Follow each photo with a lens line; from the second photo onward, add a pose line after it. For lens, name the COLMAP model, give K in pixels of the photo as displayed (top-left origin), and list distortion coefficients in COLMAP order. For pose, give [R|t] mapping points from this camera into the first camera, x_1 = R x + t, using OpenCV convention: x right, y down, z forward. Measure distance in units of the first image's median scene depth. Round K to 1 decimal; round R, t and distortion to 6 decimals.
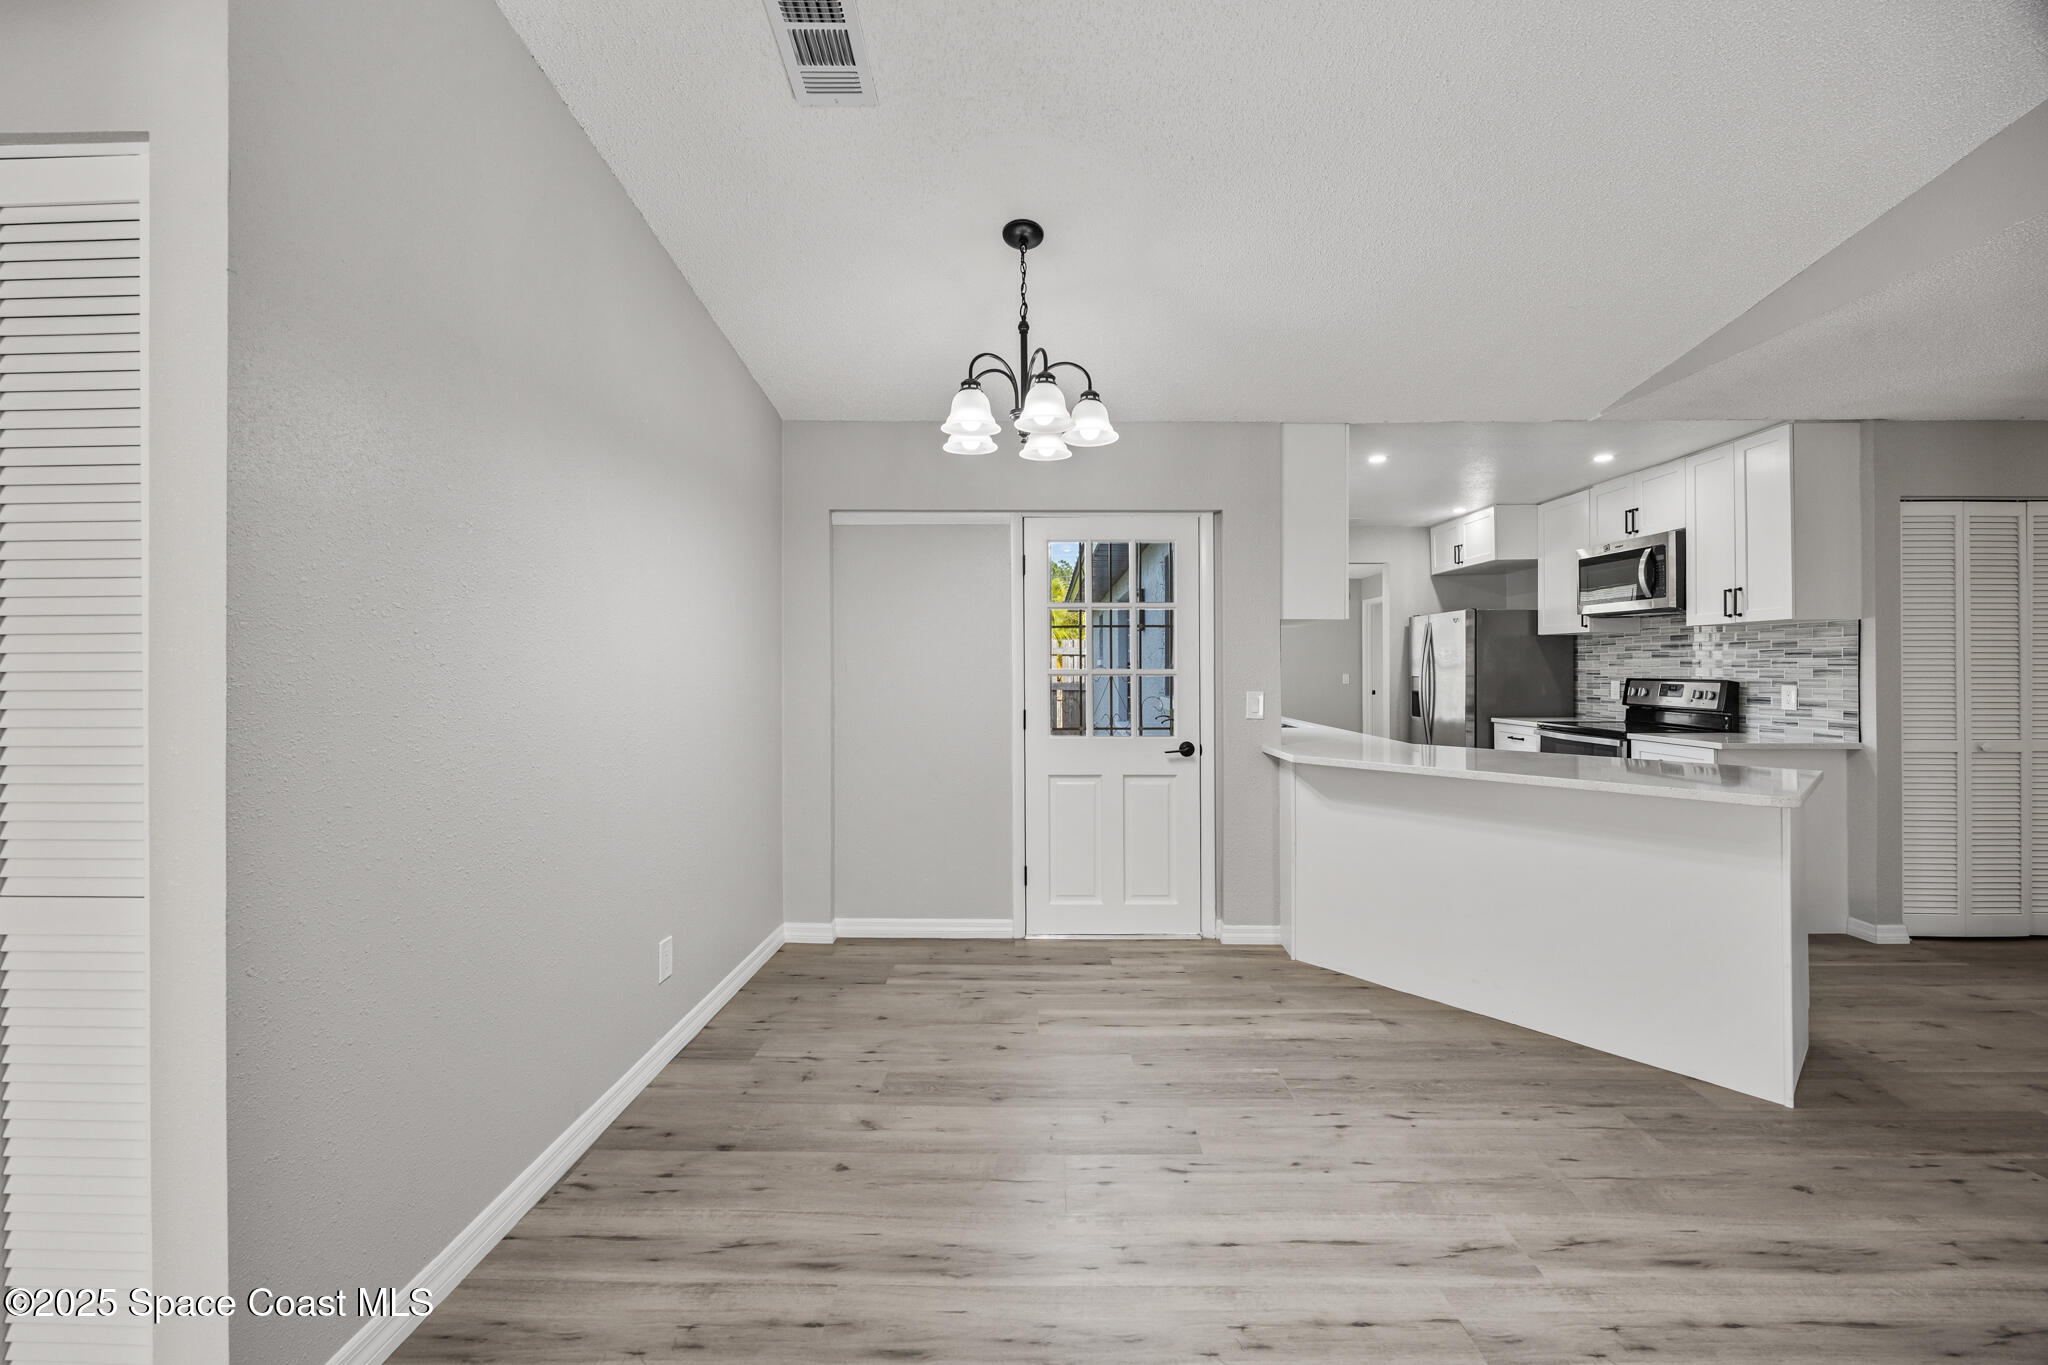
lens RADIAL K [[802.2, 0, 1036.3], [0, 802.2, 666.9], [0, 0, 1]] dist [0.000886, -0.000053]
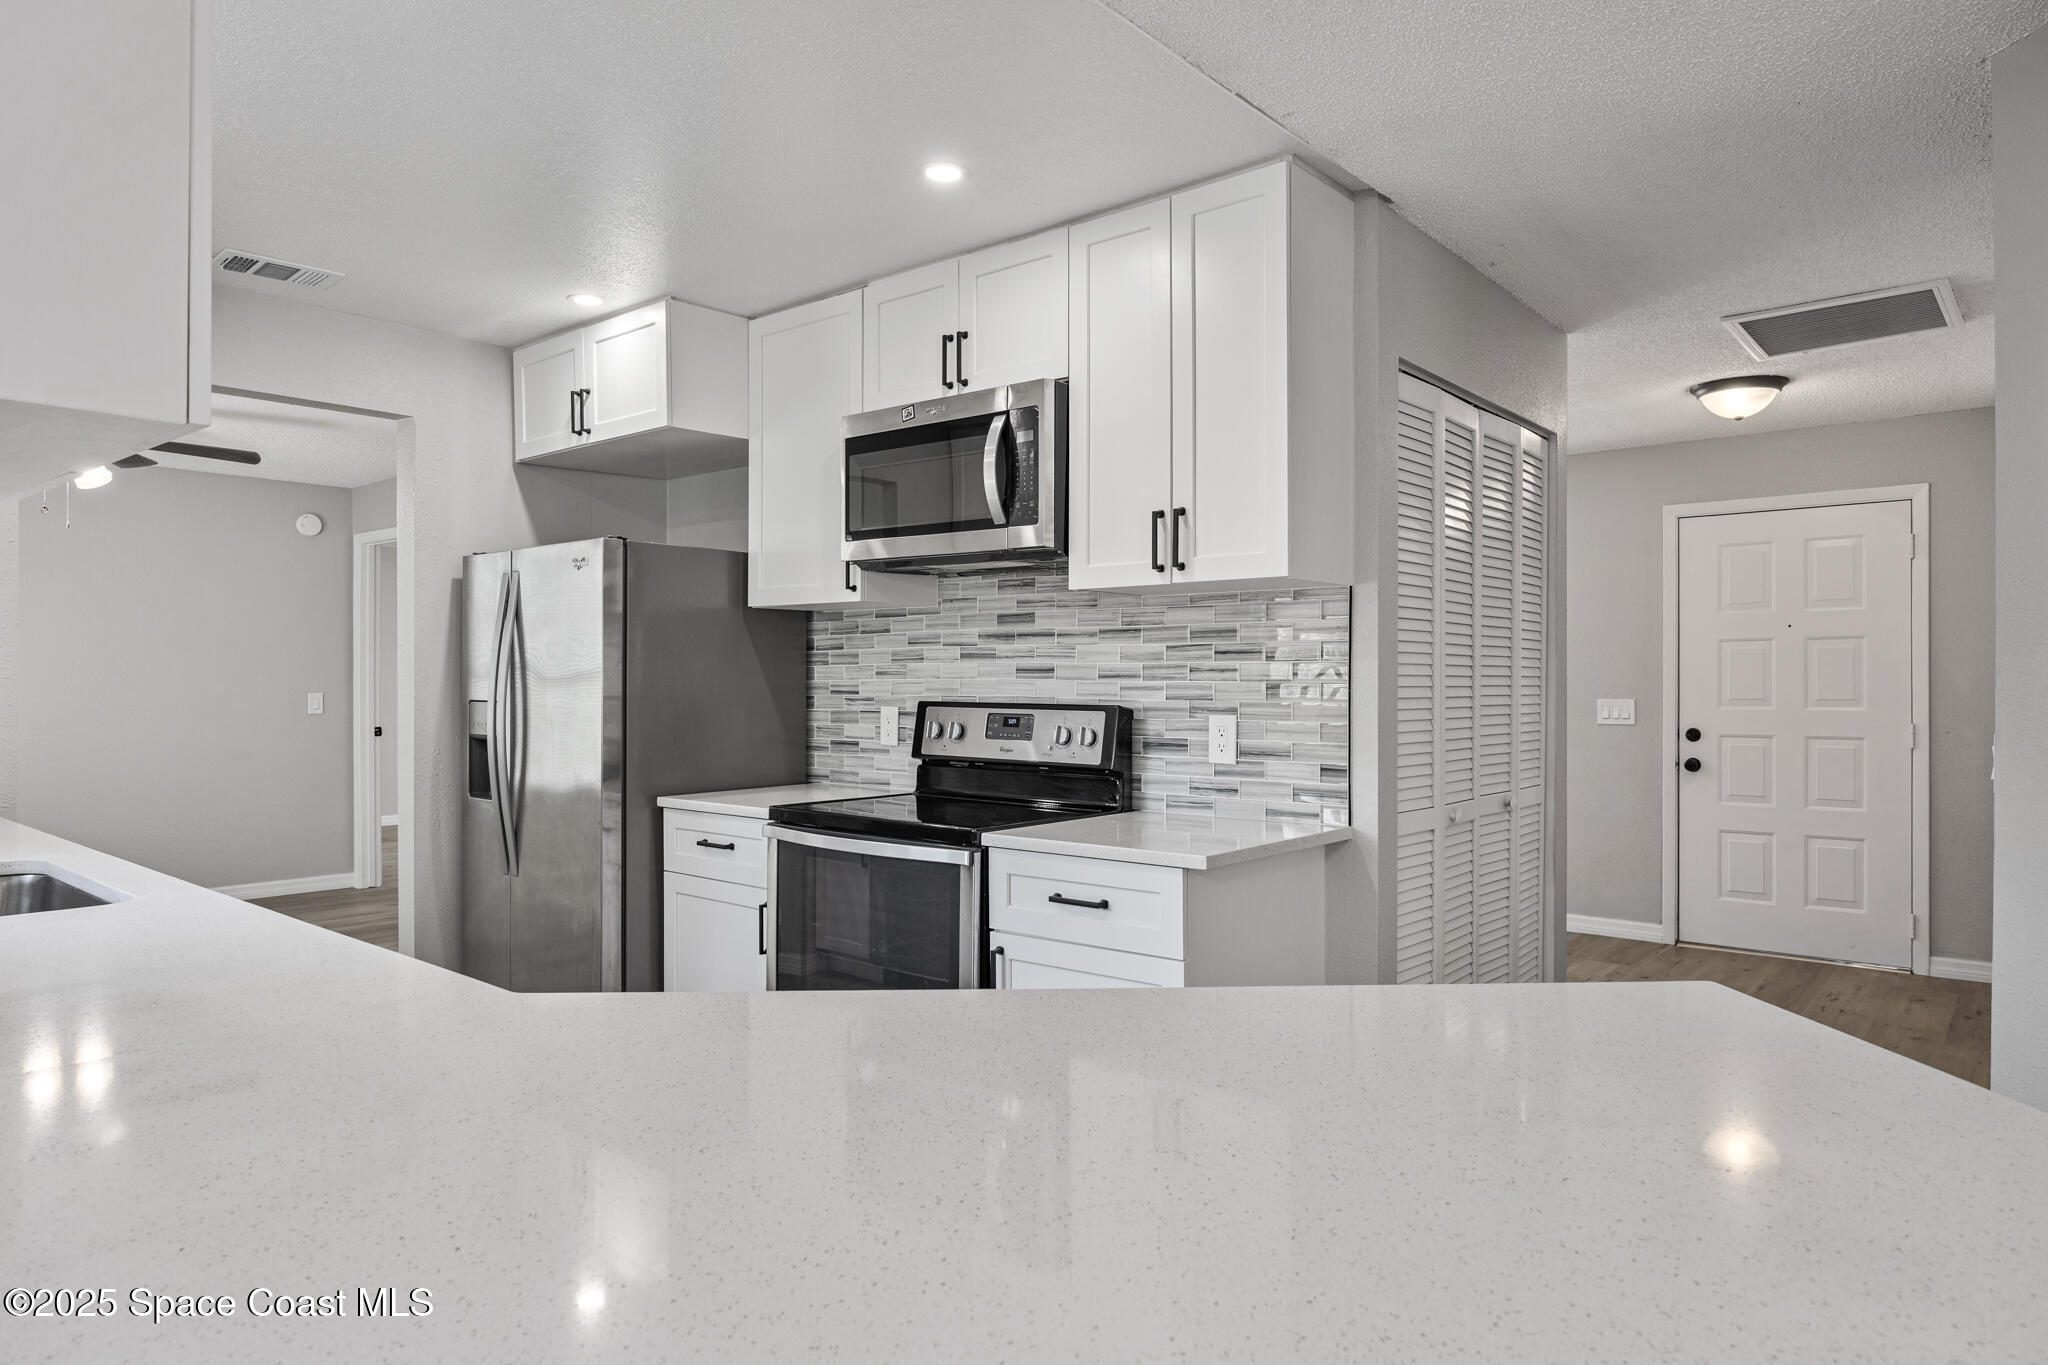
lens RADIAL K [[1221.8, 0, 1018.1], [0, 1221.8, 676.3], [0, 0, 1]] dist [-0.005490, -0.000401]
pose [[0.639335, 0.004765, 0.768914, 0.239799], [-0.003012, 0.999989, -0.003693, 0.001658], [-0.768923, 0.000044, 0.639342, 0.550660]]
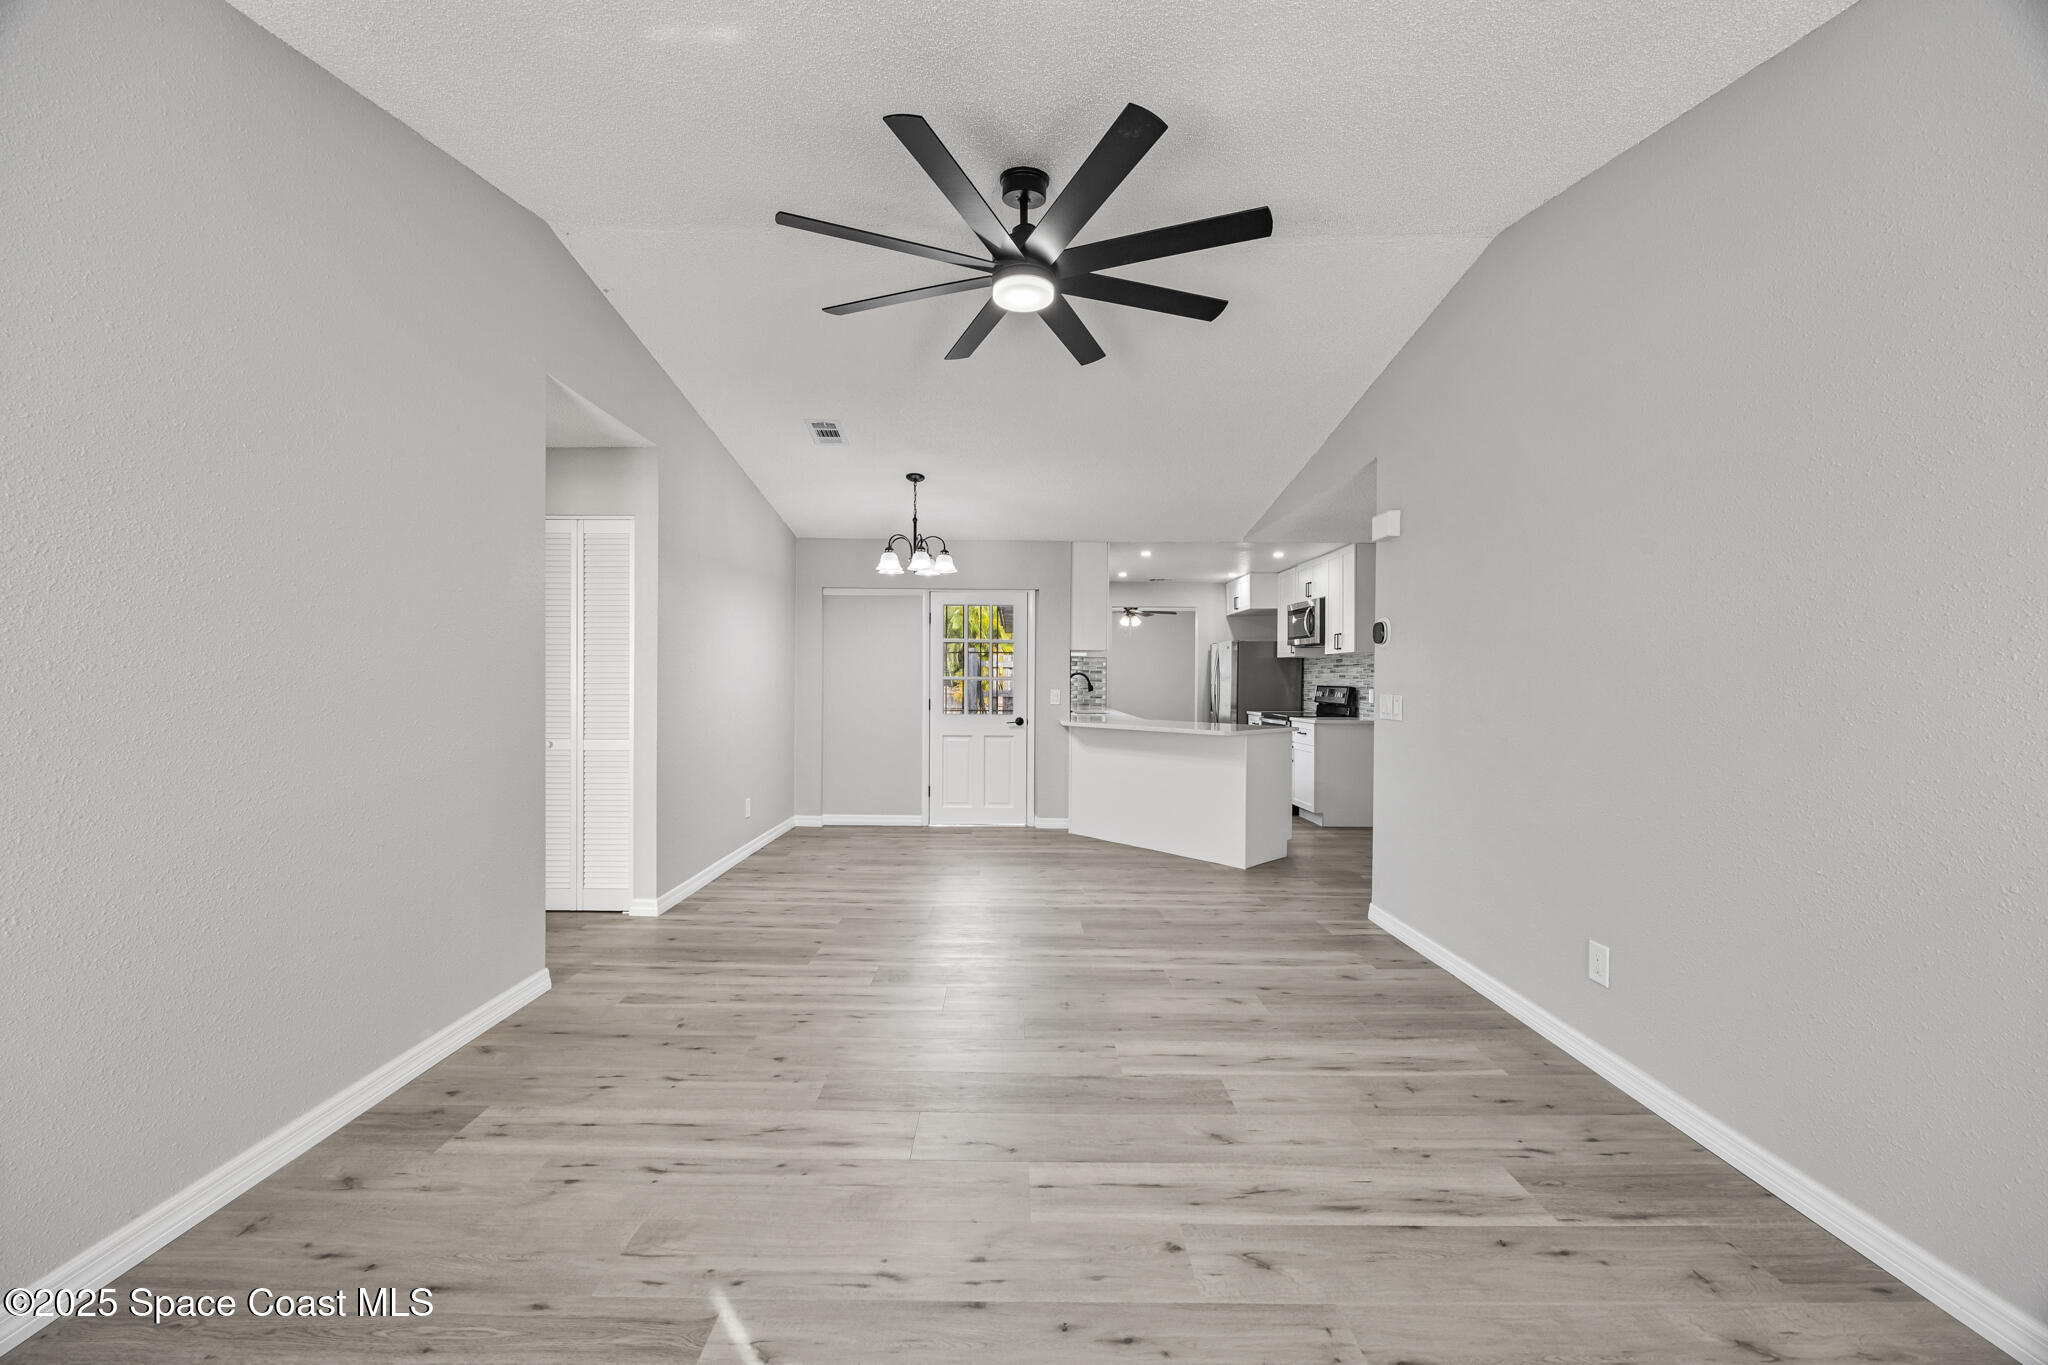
lens RADIAL K [[799.7, 0, 1014.1], [0, 799.7, 673.6], [0, 0, 1]] dist [0.000488, -0.000222]
pose [[0.999952, 0.008244, 0.005294, 0.138795], [-0.008212, 0.999948, -0.005966, 0.004878], [-0.005343, 0.005922, 0.999968, -0.666877]]
